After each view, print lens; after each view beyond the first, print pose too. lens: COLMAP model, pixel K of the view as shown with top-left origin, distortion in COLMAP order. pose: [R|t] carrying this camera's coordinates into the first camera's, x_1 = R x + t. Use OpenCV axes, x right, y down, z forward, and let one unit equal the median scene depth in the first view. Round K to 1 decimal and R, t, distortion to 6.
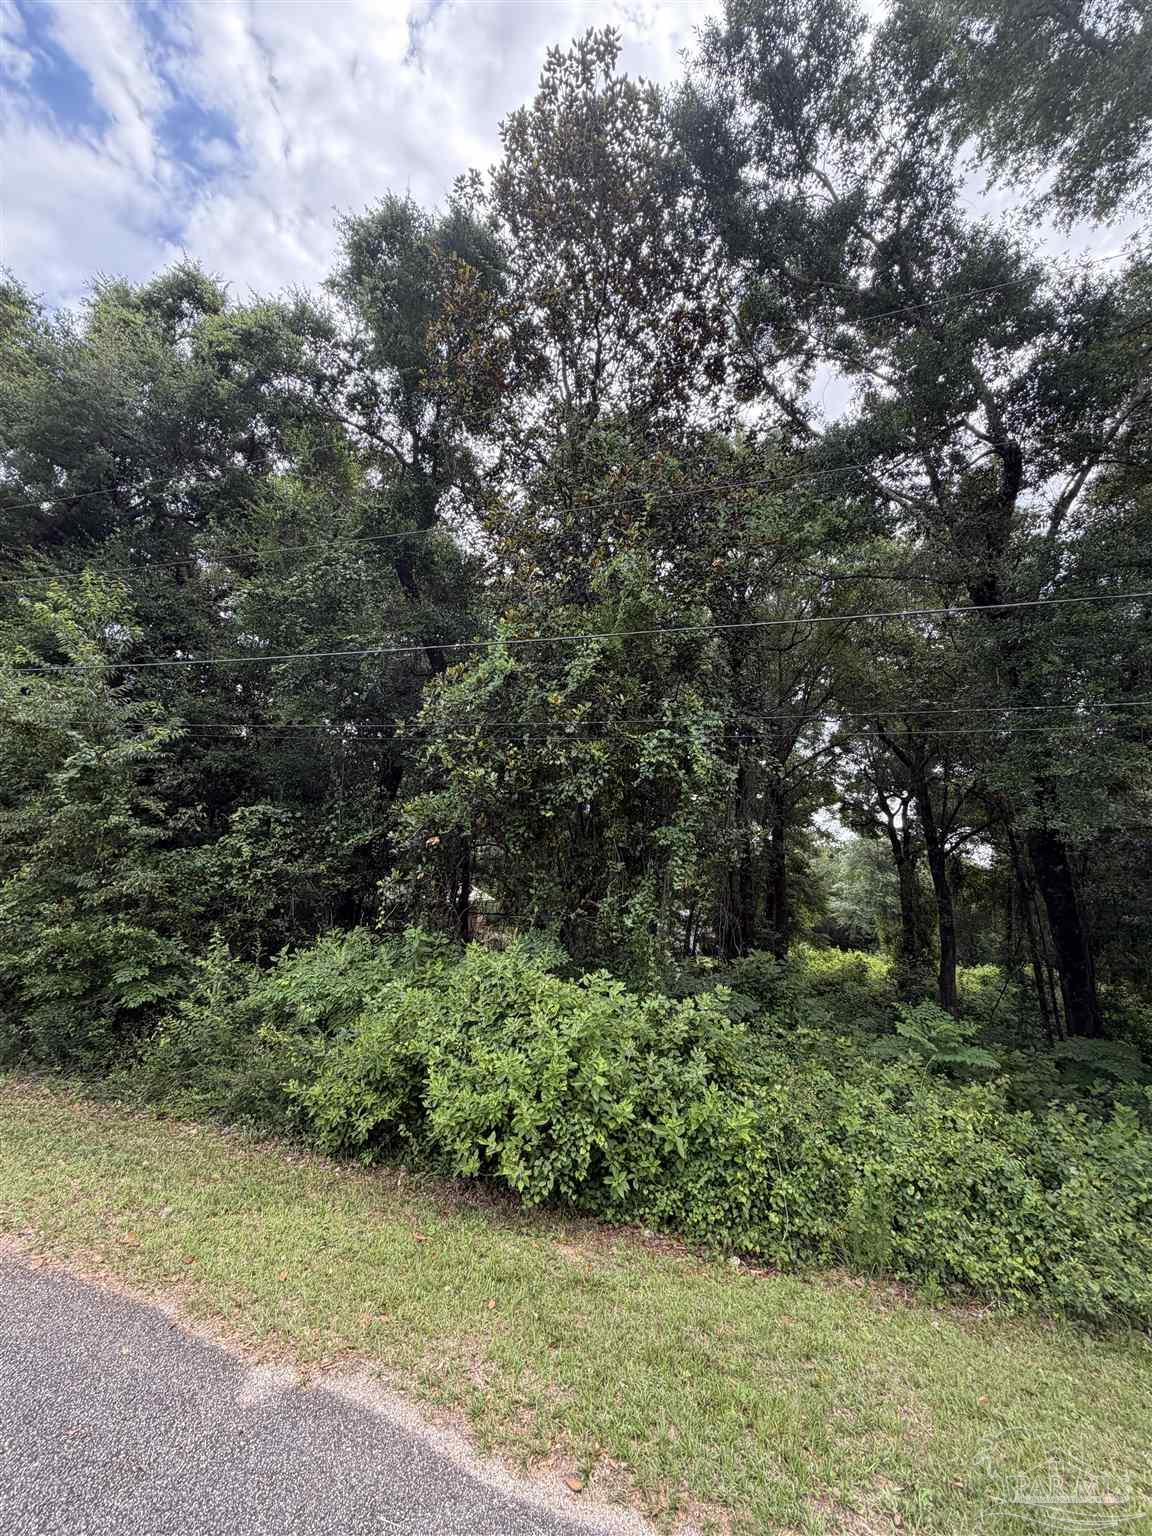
lens RADIAL K [[613.9, 0, 576.0], [0, 613.9, 768.0], [0, 0, 1]] dist [0.002279, 0.000191]
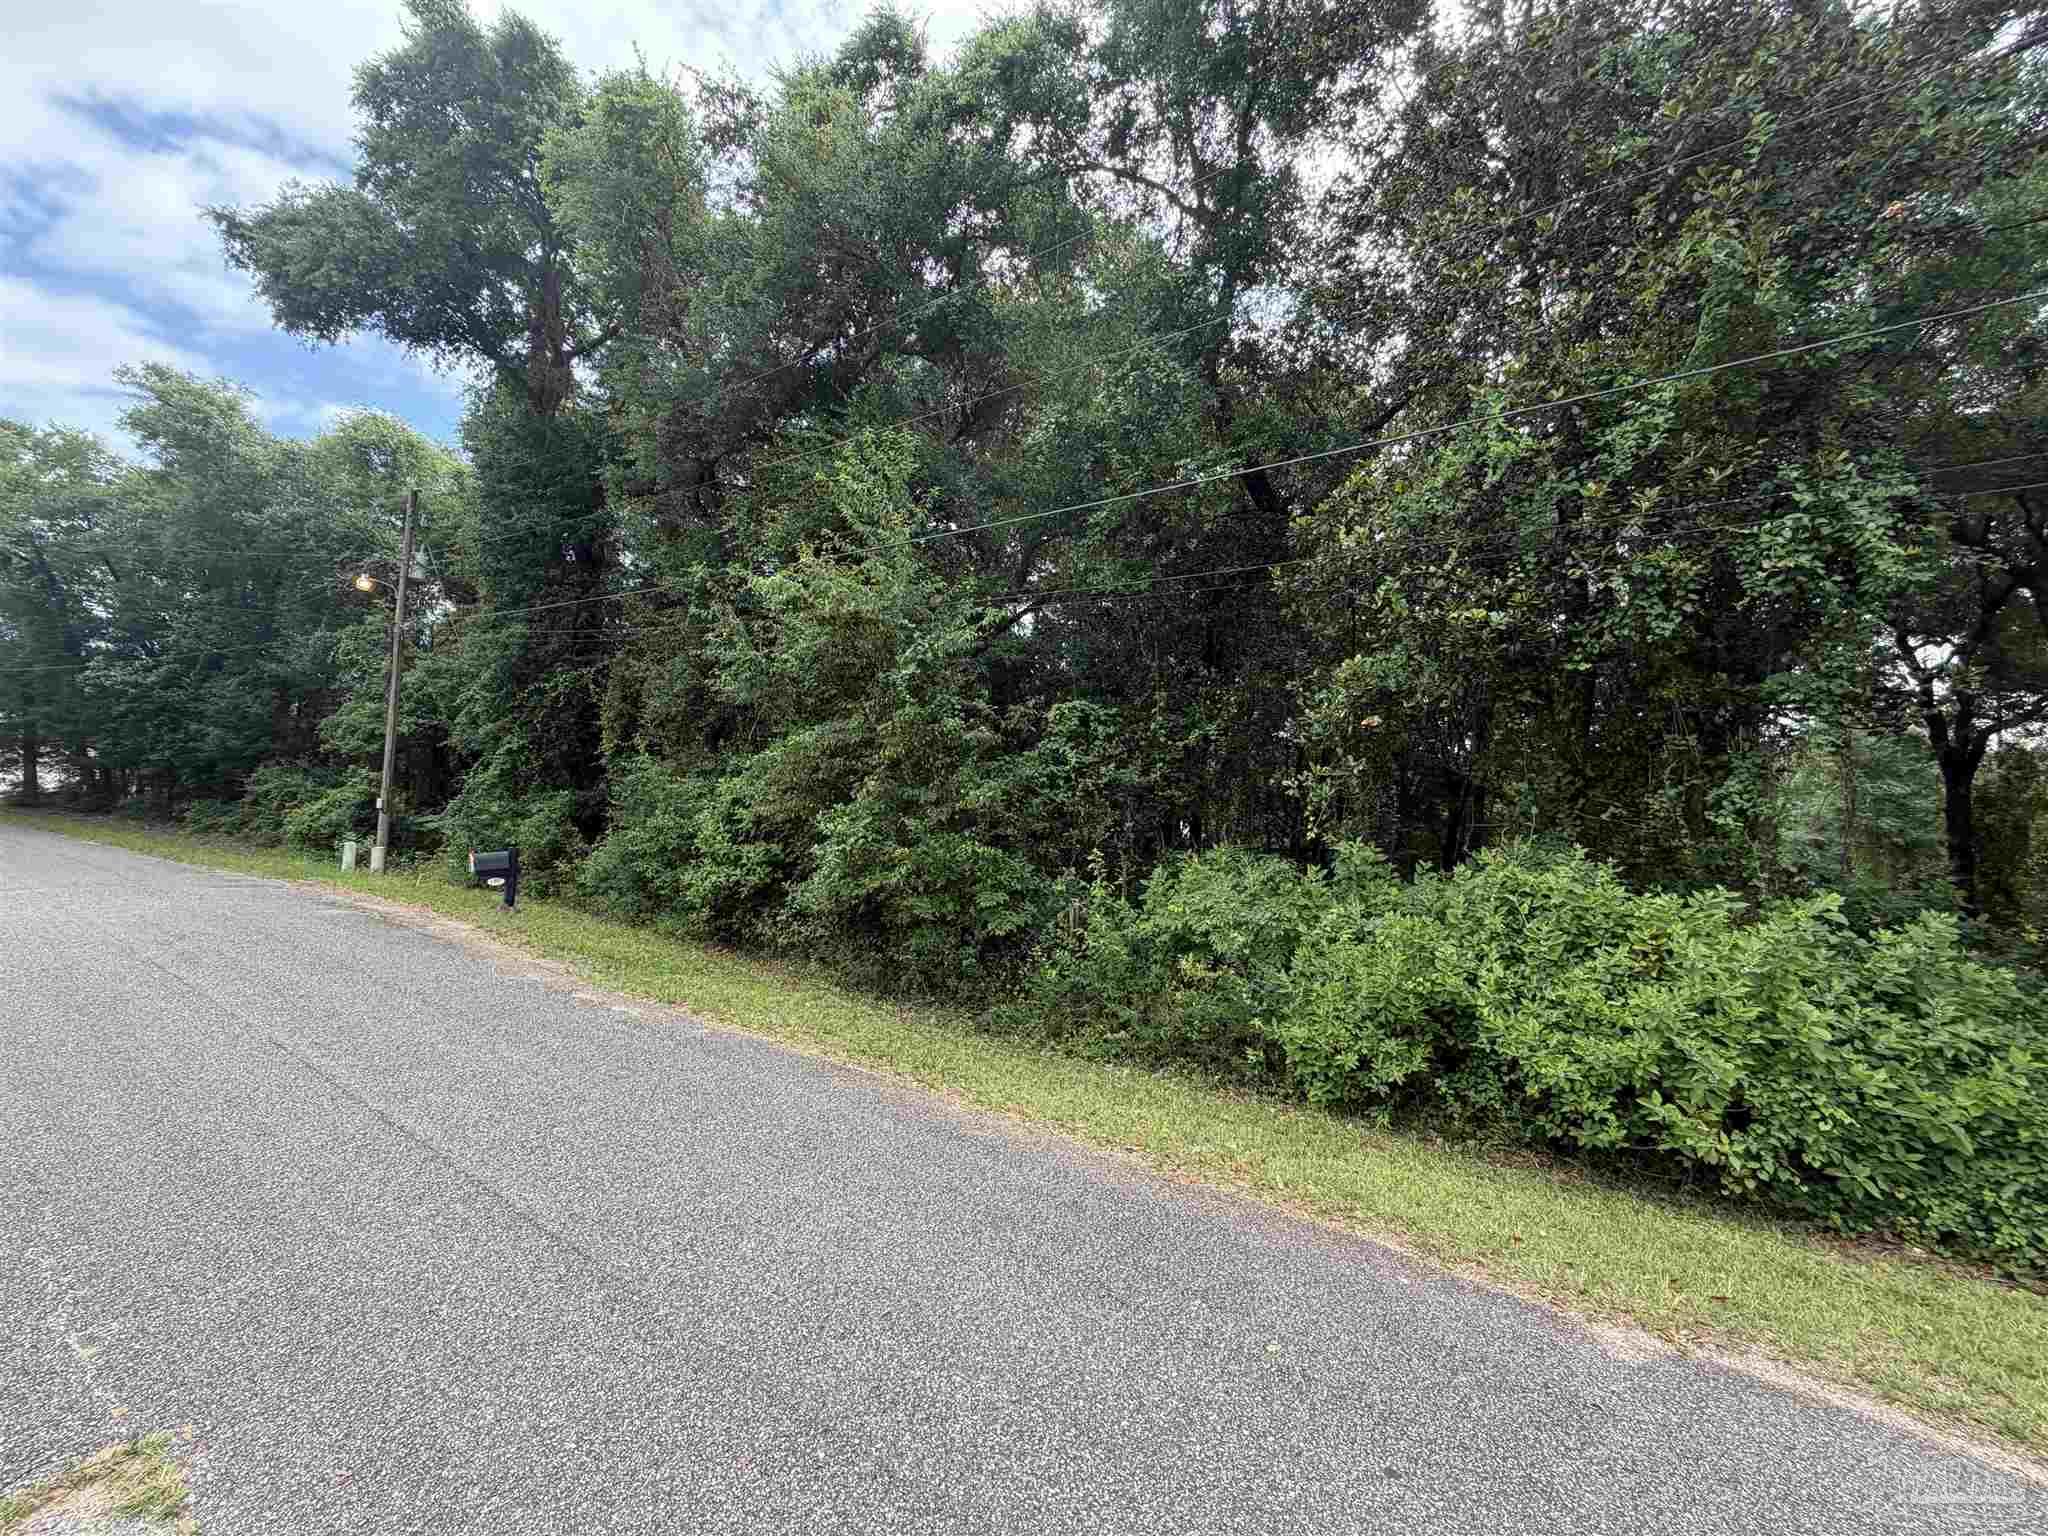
lens RADIAL K [[818.5, 0, 1019.1], [0, 818.5, 771.3], [0, 0, 1]] dist [0.002279, 0.000191]
pose [[0.950108, -0.044340, -0.308754, -0.318432], [0.082627, 0.990261, 0.112050, 0.032511], [0.300779, -0.131971, 0.944519, -0.047180]]
